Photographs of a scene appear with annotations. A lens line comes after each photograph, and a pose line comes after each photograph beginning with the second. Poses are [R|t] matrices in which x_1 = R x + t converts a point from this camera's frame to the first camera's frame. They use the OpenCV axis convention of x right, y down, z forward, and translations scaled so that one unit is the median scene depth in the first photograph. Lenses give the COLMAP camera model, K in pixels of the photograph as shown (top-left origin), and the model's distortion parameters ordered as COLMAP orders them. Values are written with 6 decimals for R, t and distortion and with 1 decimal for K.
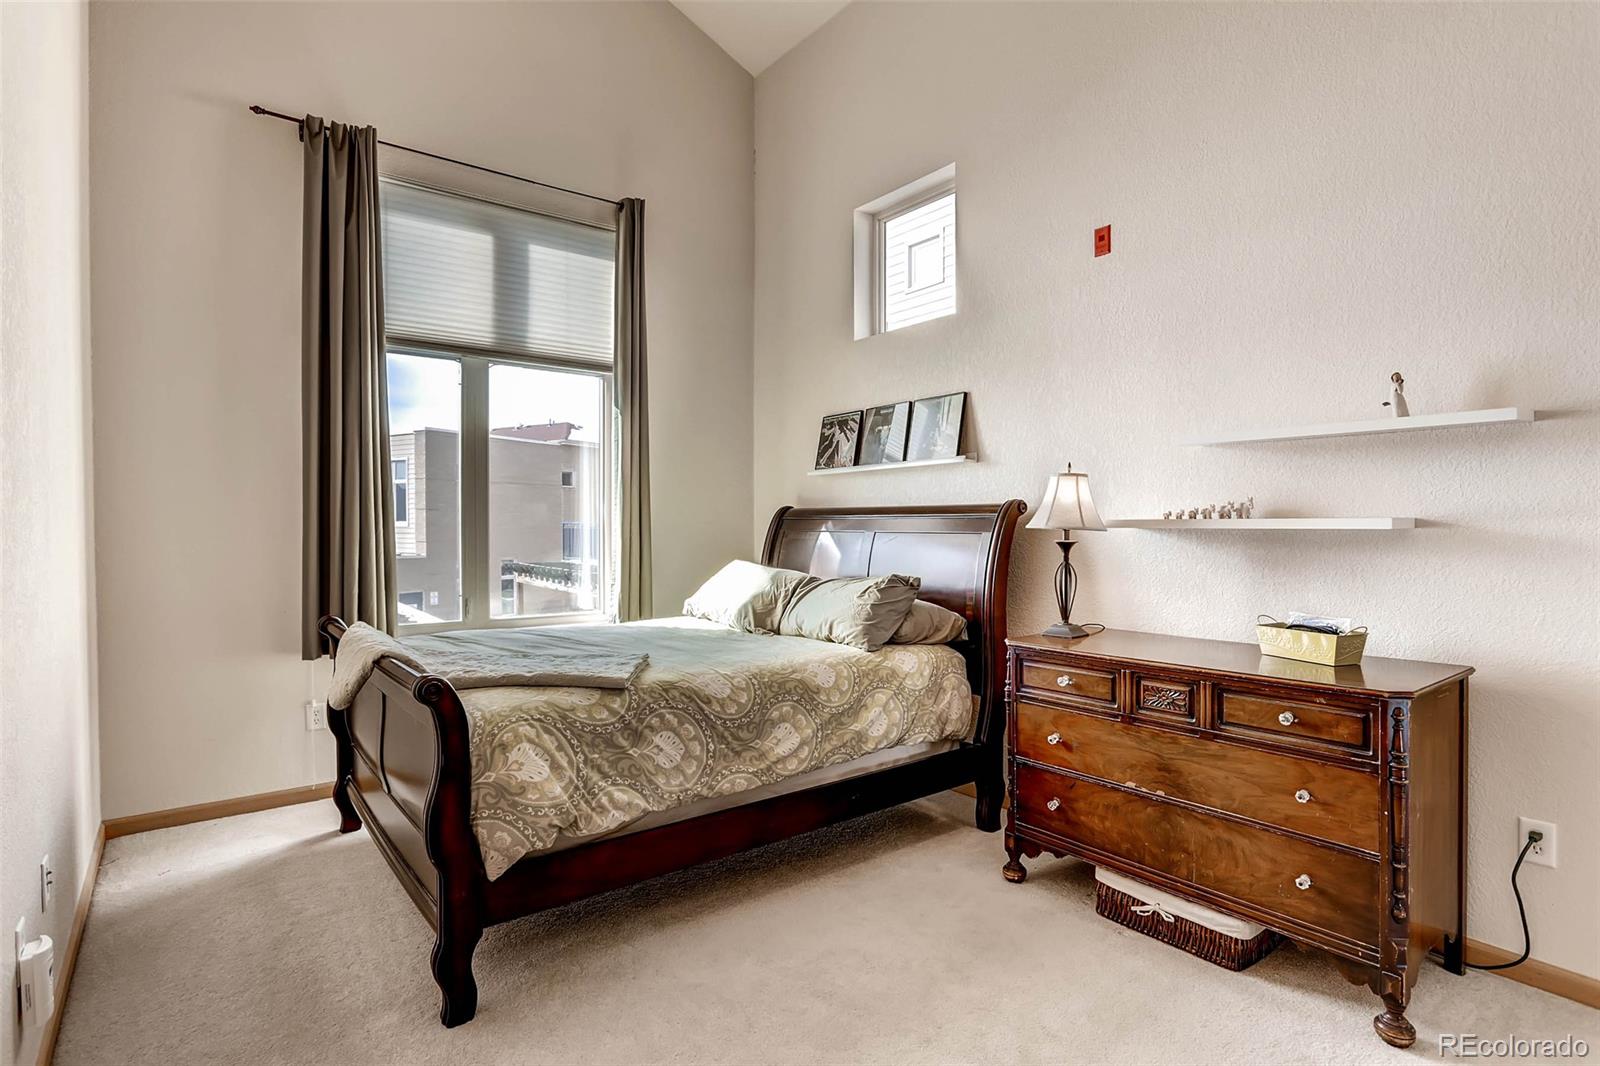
lens RADIAL K [[761.6, 0, 800.0], [0, 761.6, 533.0], [0, 0, 1]] dist [0.000403, 0.000114]
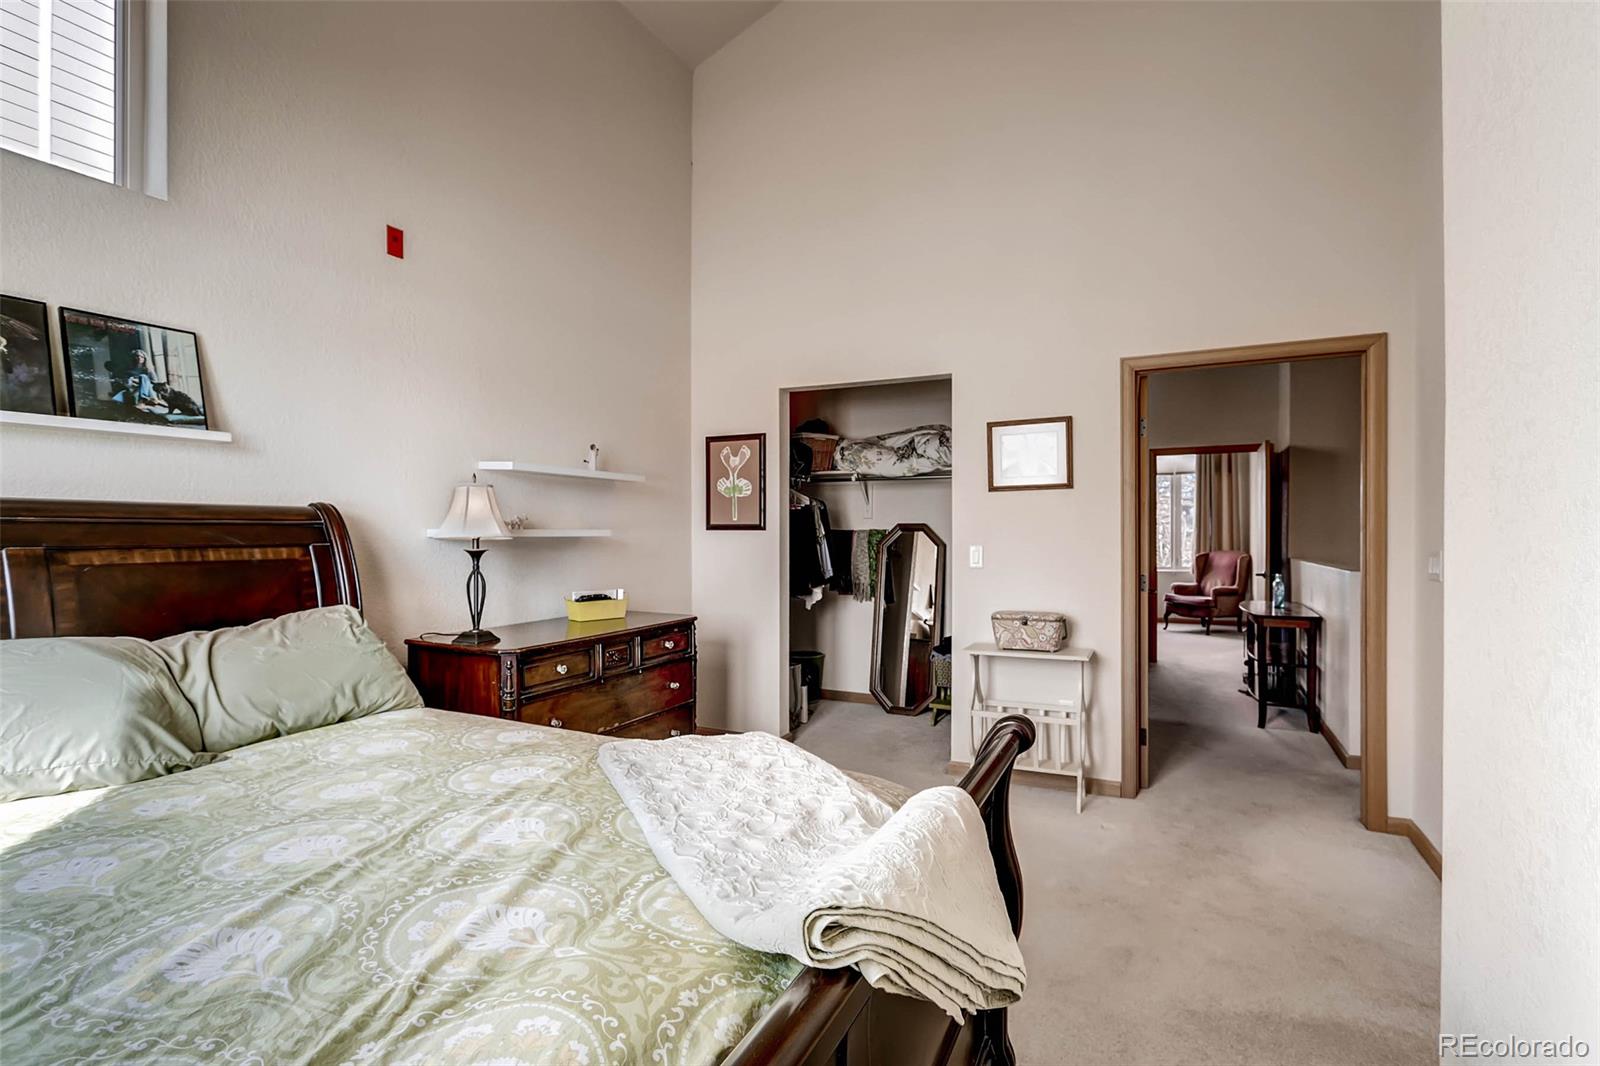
lens RADIAL K [[761.6, 0, 800.0], [0, 761.6, 533.0], [0, 0, 1]] dist [0.000403, 0.000114]
pose [[-0.408102, 0.005773, 0.912918, -0.776222], [0.005632, 0.999977, -0.003806, -0.005612], [-0.912919, 0.003589, -0.408125, 1.027360]]
